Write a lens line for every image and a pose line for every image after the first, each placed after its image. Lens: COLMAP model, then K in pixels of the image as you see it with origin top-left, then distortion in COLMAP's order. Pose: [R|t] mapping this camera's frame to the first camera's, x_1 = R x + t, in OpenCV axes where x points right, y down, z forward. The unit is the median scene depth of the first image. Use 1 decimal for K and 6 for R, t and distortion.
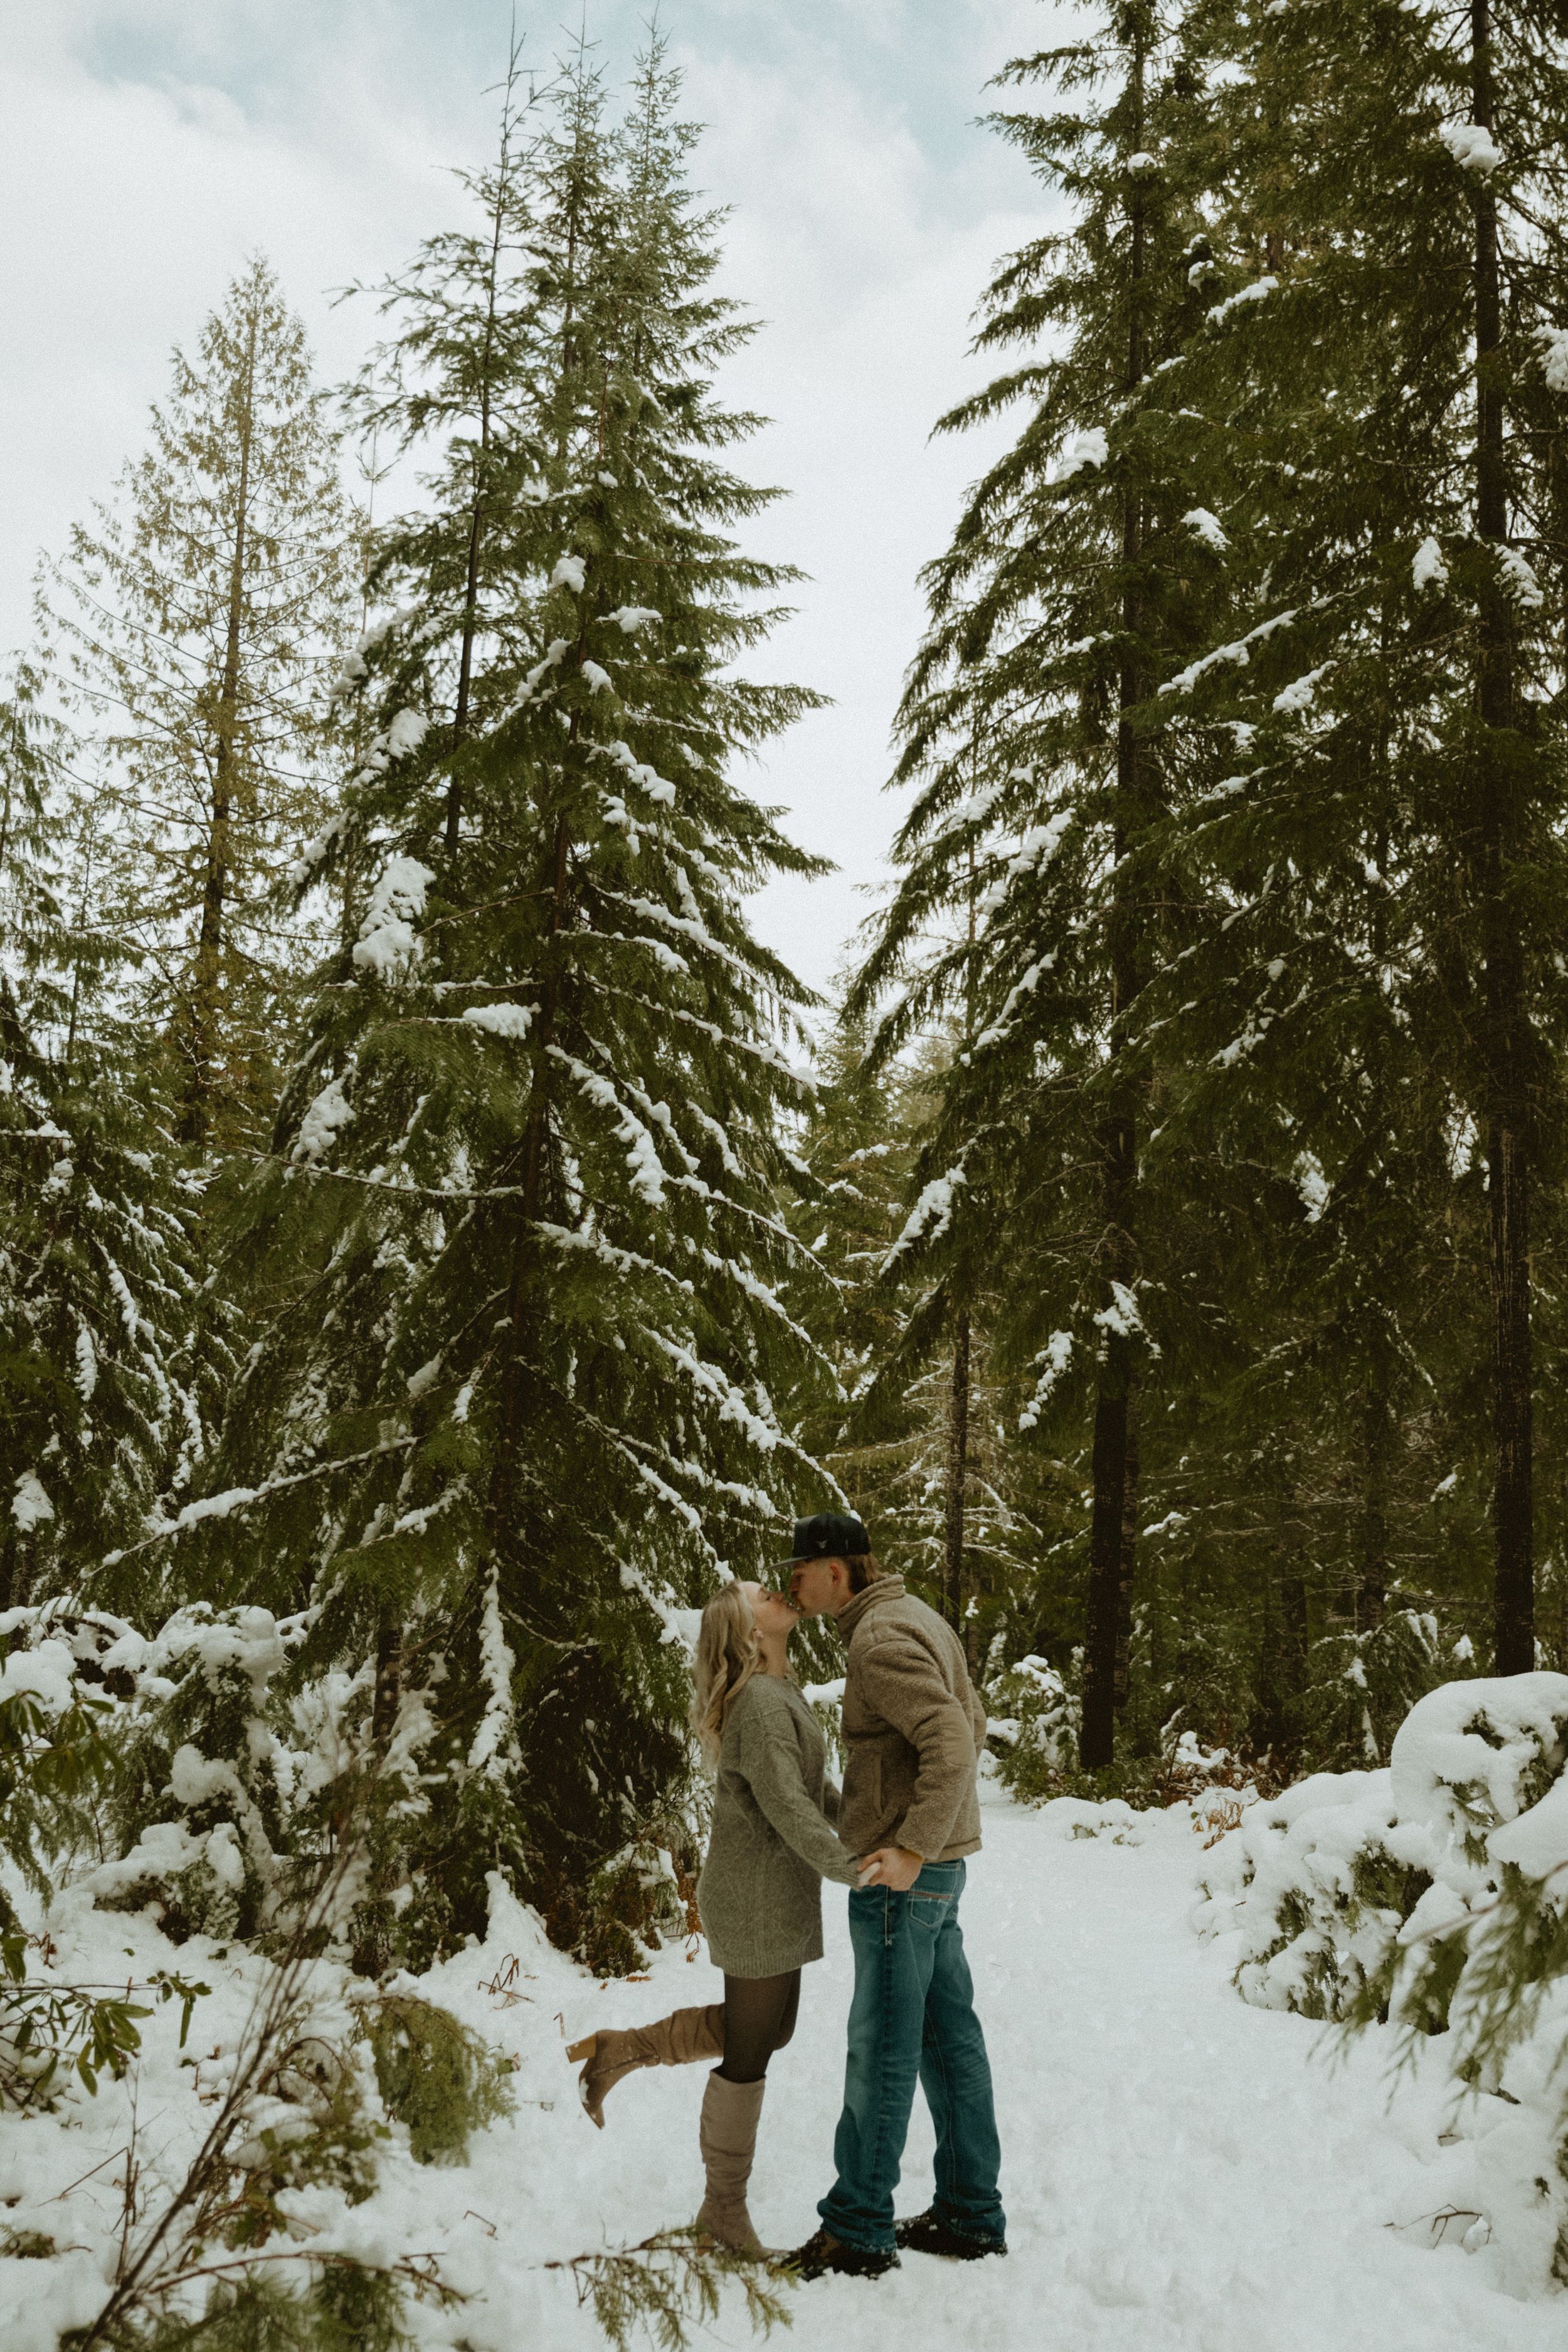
lens RADIAL K [[2290.6, 0, 784.0], [0, 2290.6, 1176.0], [0, 0, 1]] dist [0.005108, 0.001400]
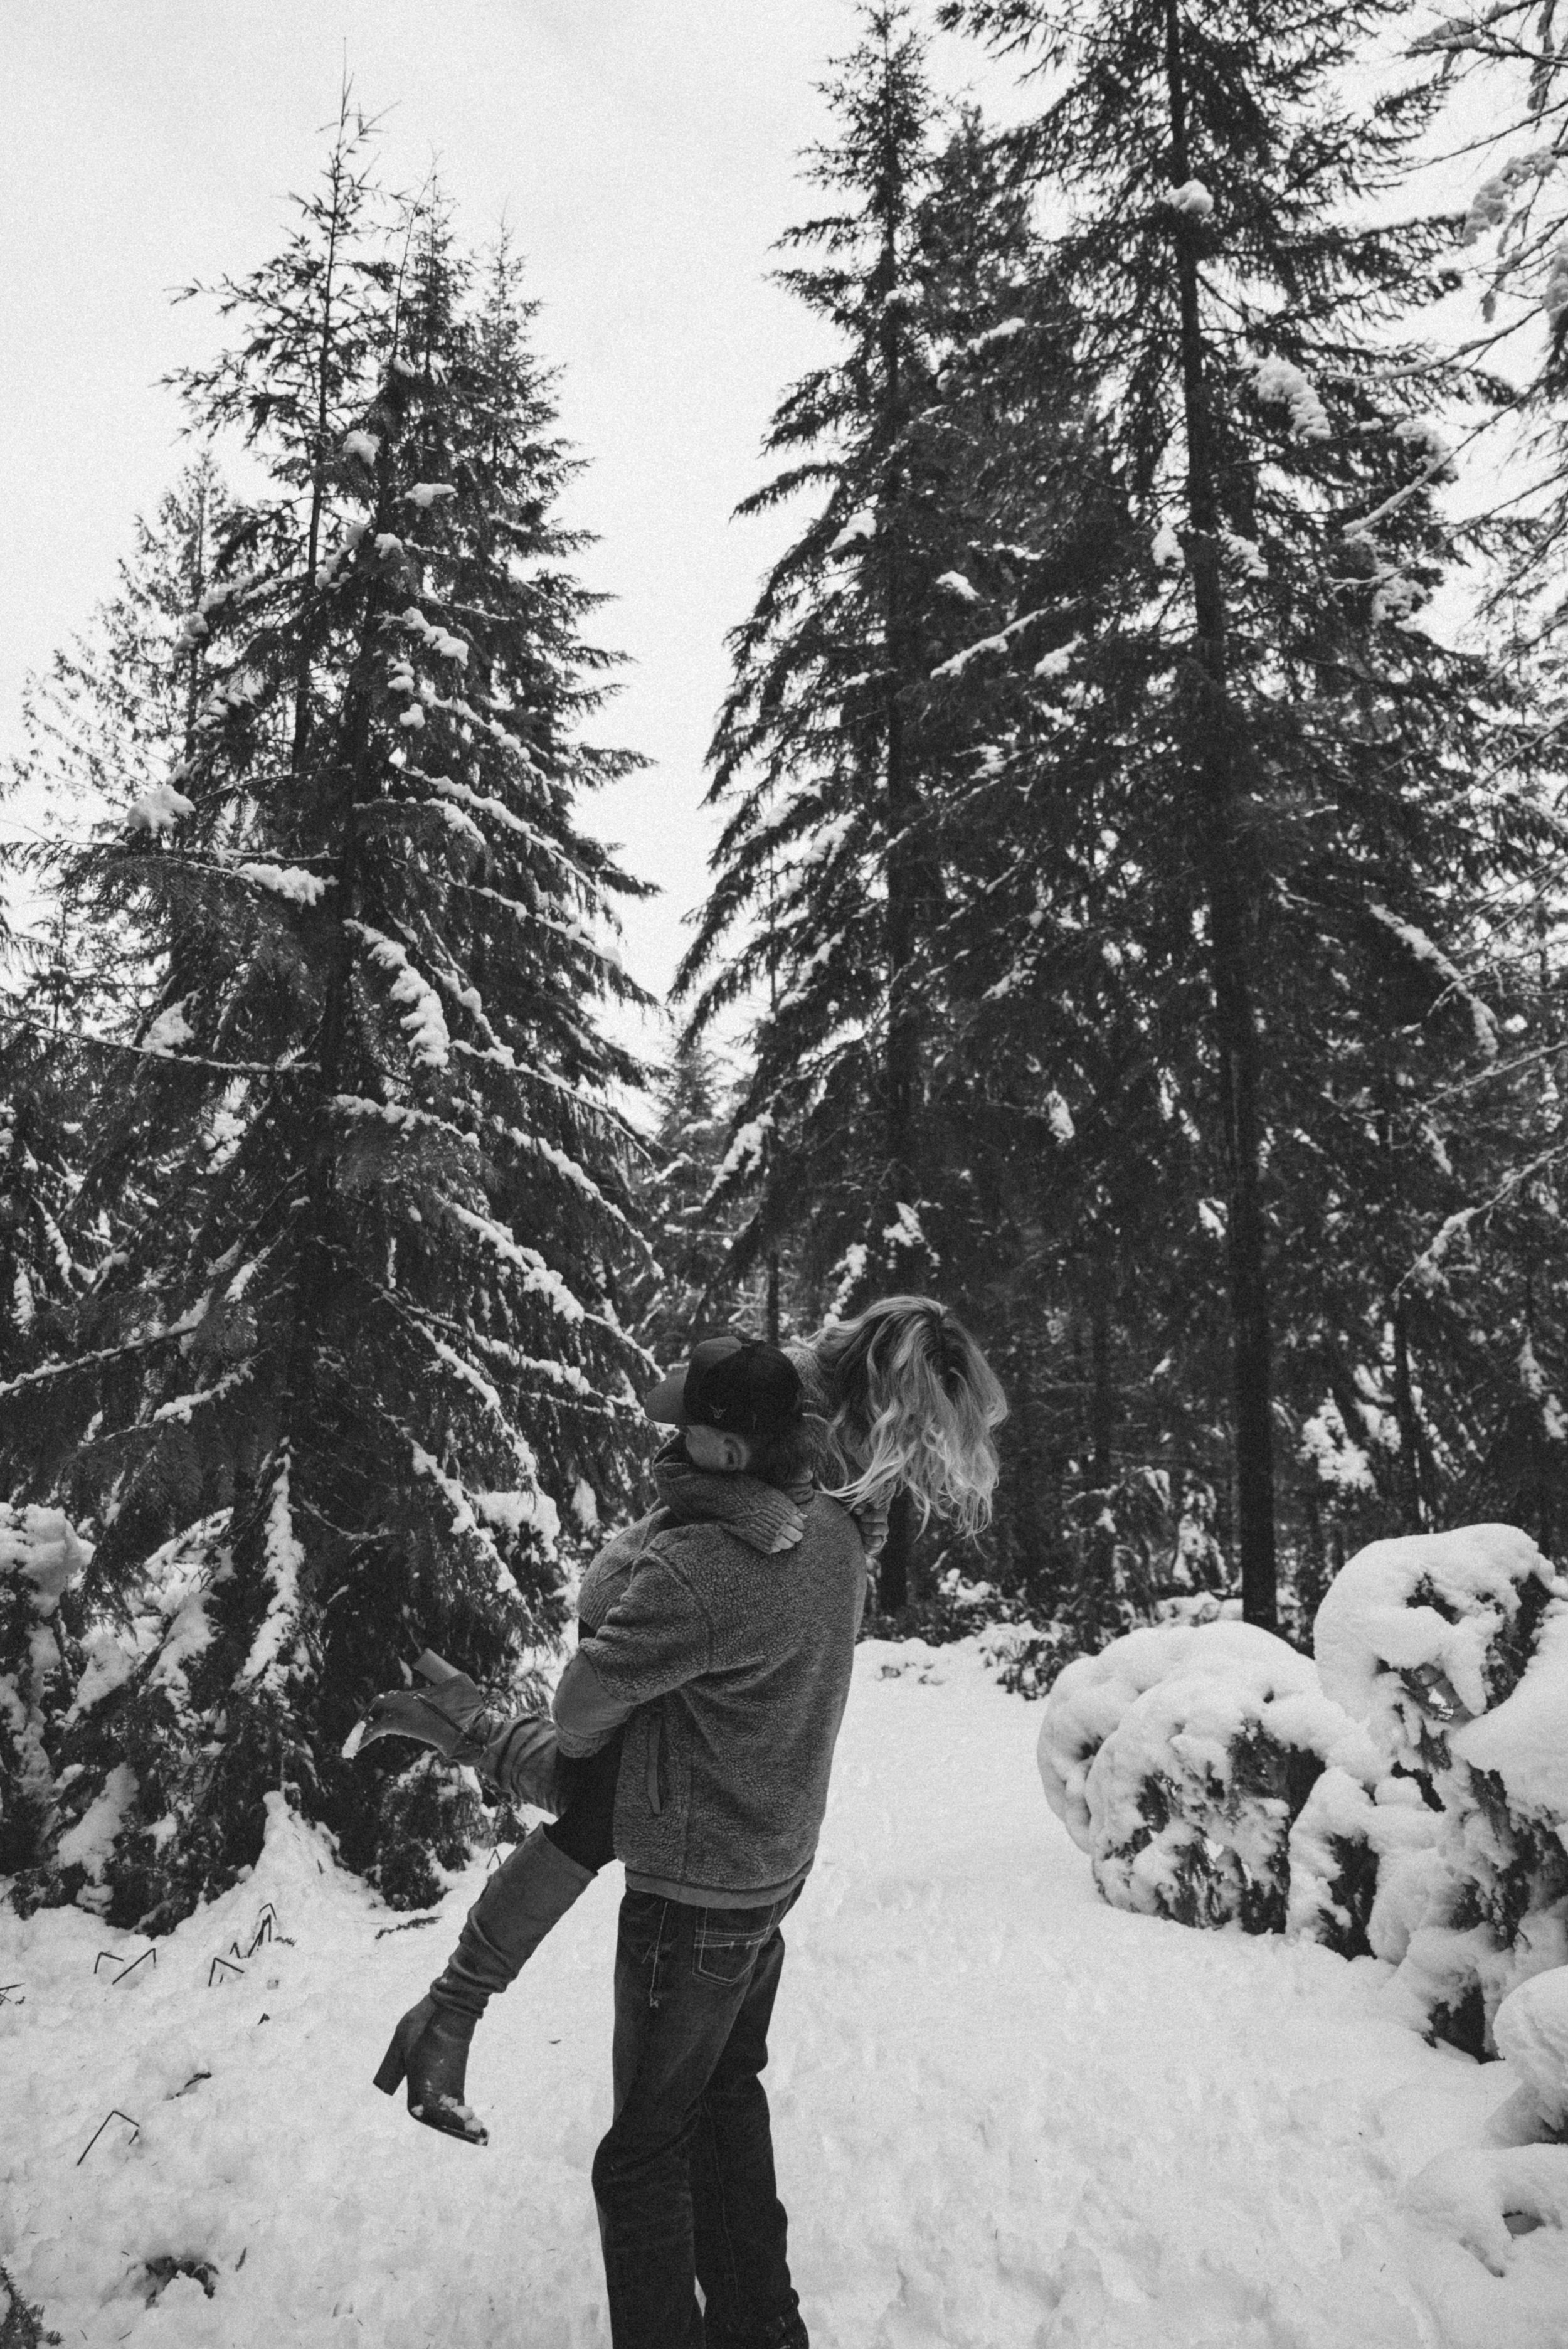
lens RADIAL K [[1571.9, 0, 798.3], [0, 1571.9, 1175.9], [0, 0, 1]] dist [-0.003228, 0.002629]
pose [[0.995102, -0.022844, 0.096177, 0.015491], [0.023558, 0.999703, -0.006301, 0.043050], [-0.096005, 0.008536, 0.995344, 0.223953]]
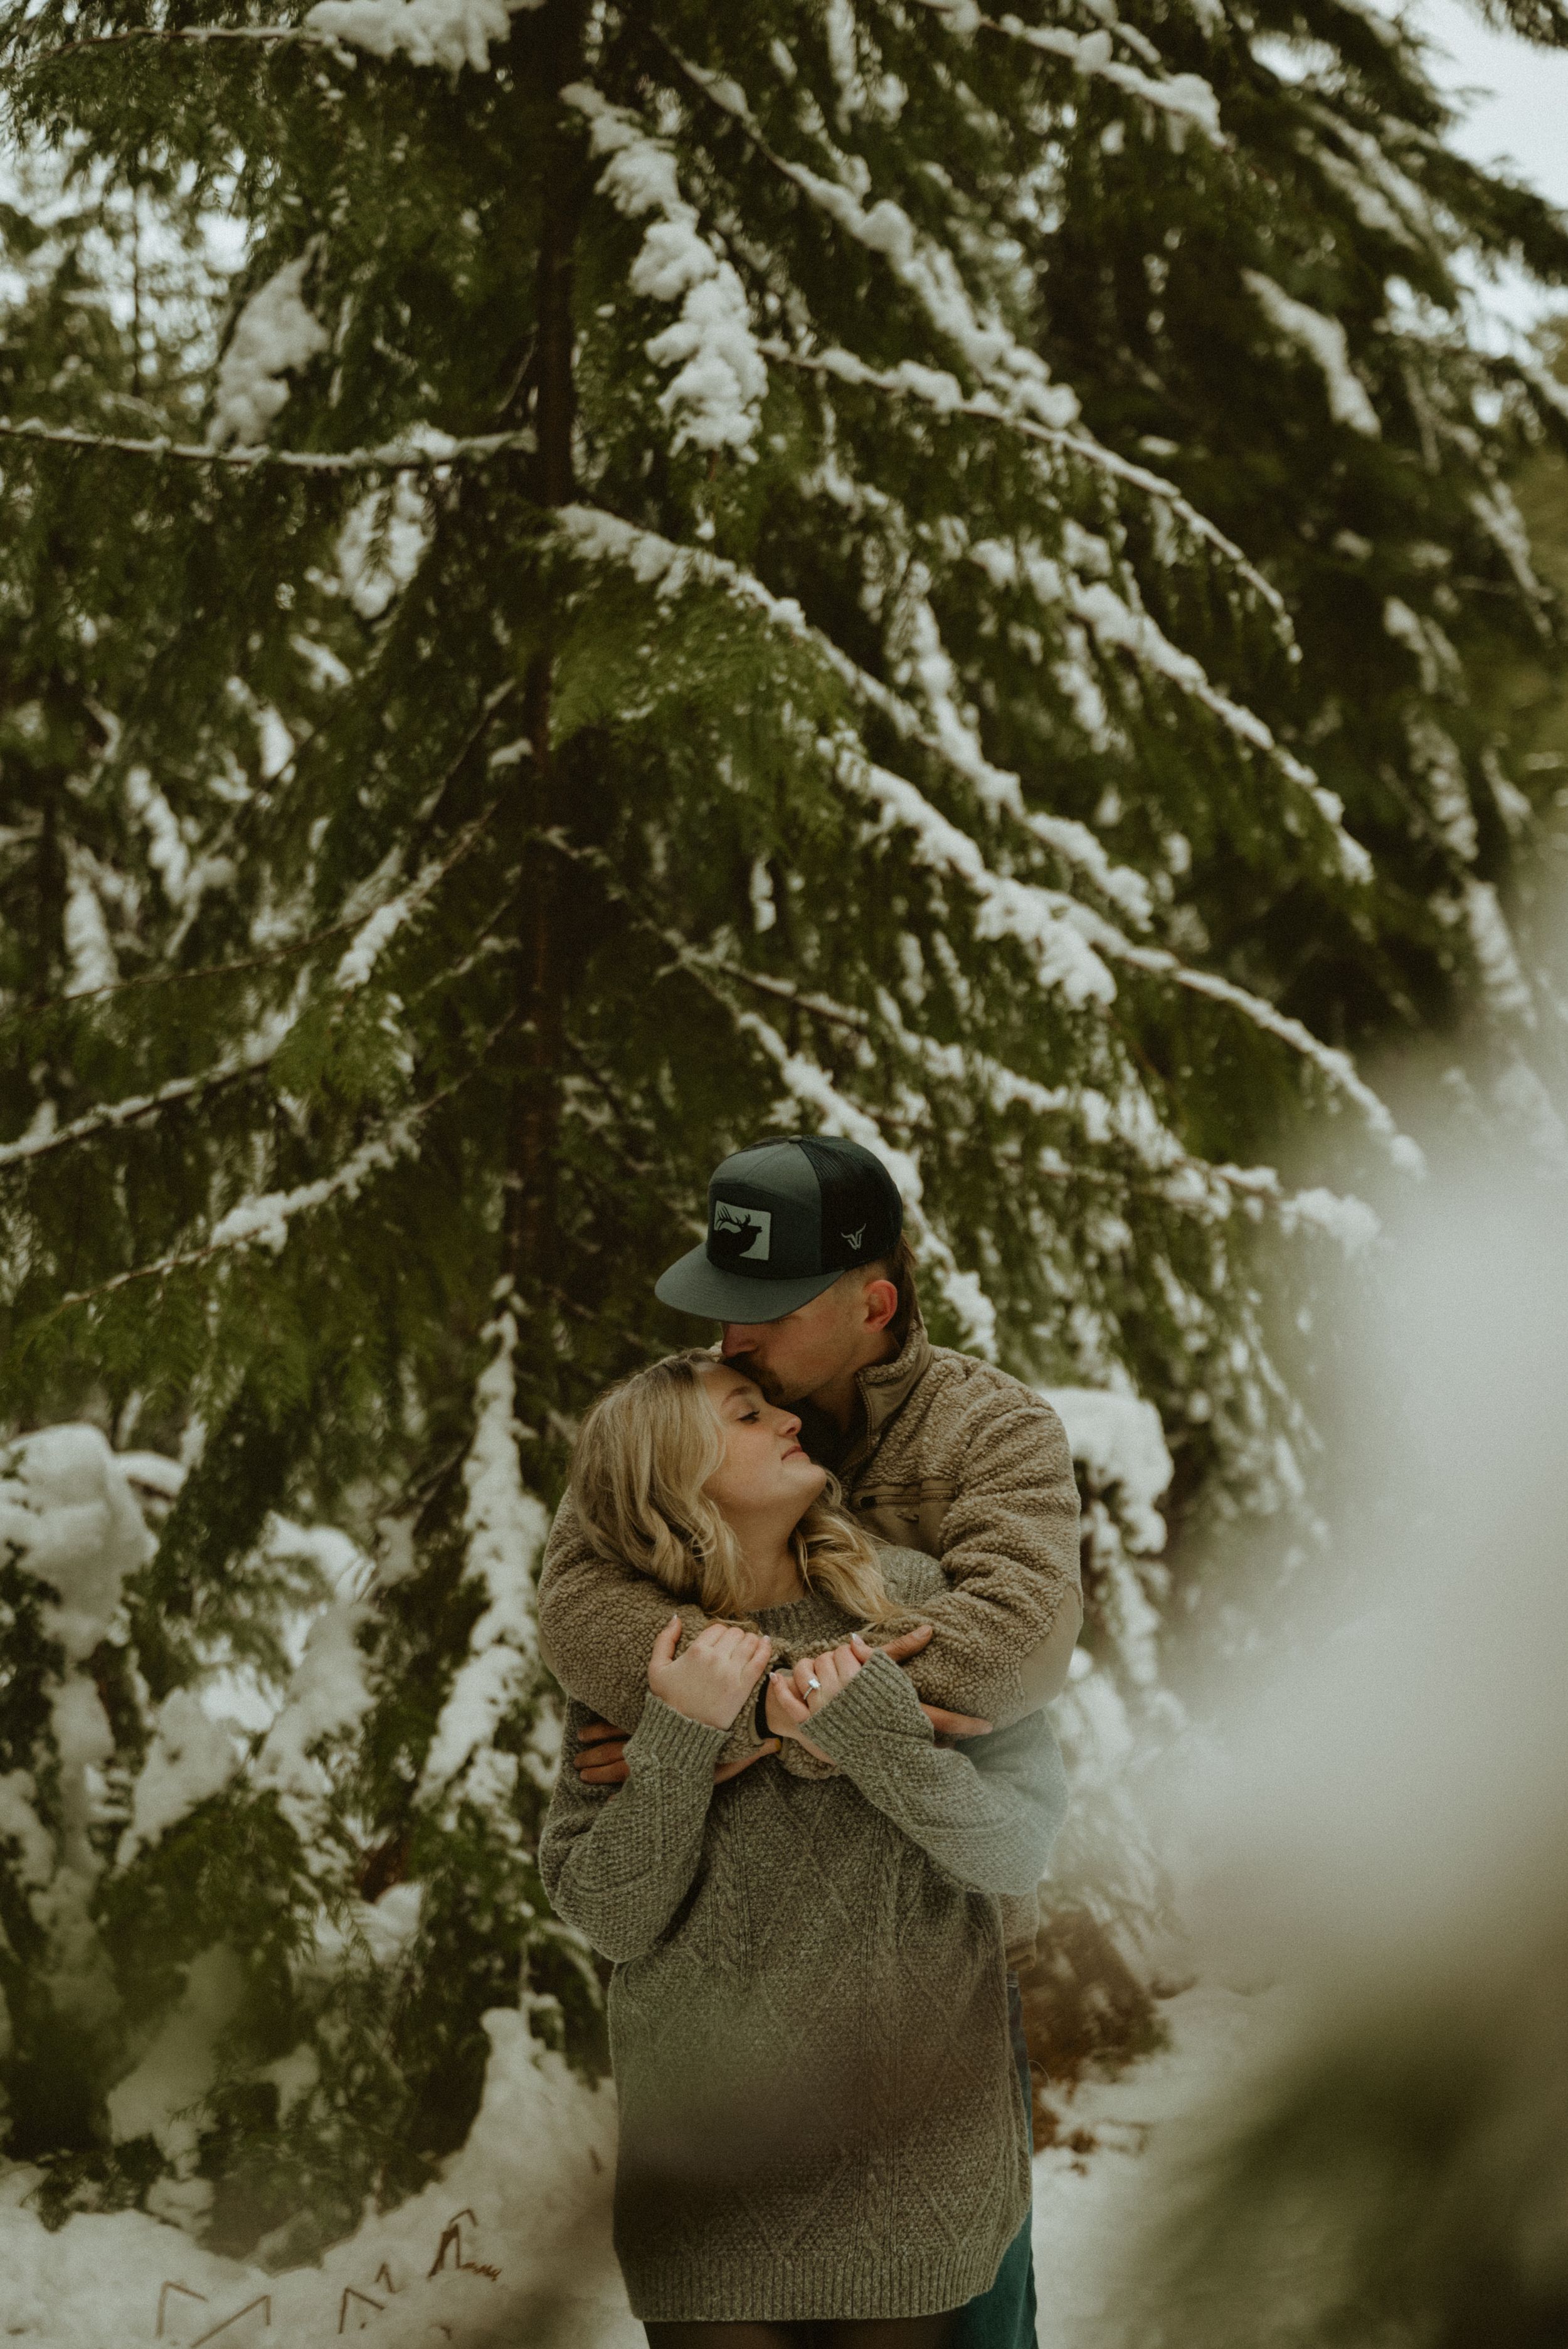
lens RADIAL K [[4557.8, 0, 786.3], [0, 4557.8, 1120.8], [0, 0, 1]] dist [-0.009862, 0.207188]
pose [[0.969820, -0.064665, -0.235091, 0.085125], [0.093073, 0.989361, 0.111814, 0.028849], [0.225360, -0.130320, 0.965520, 0.126769]]
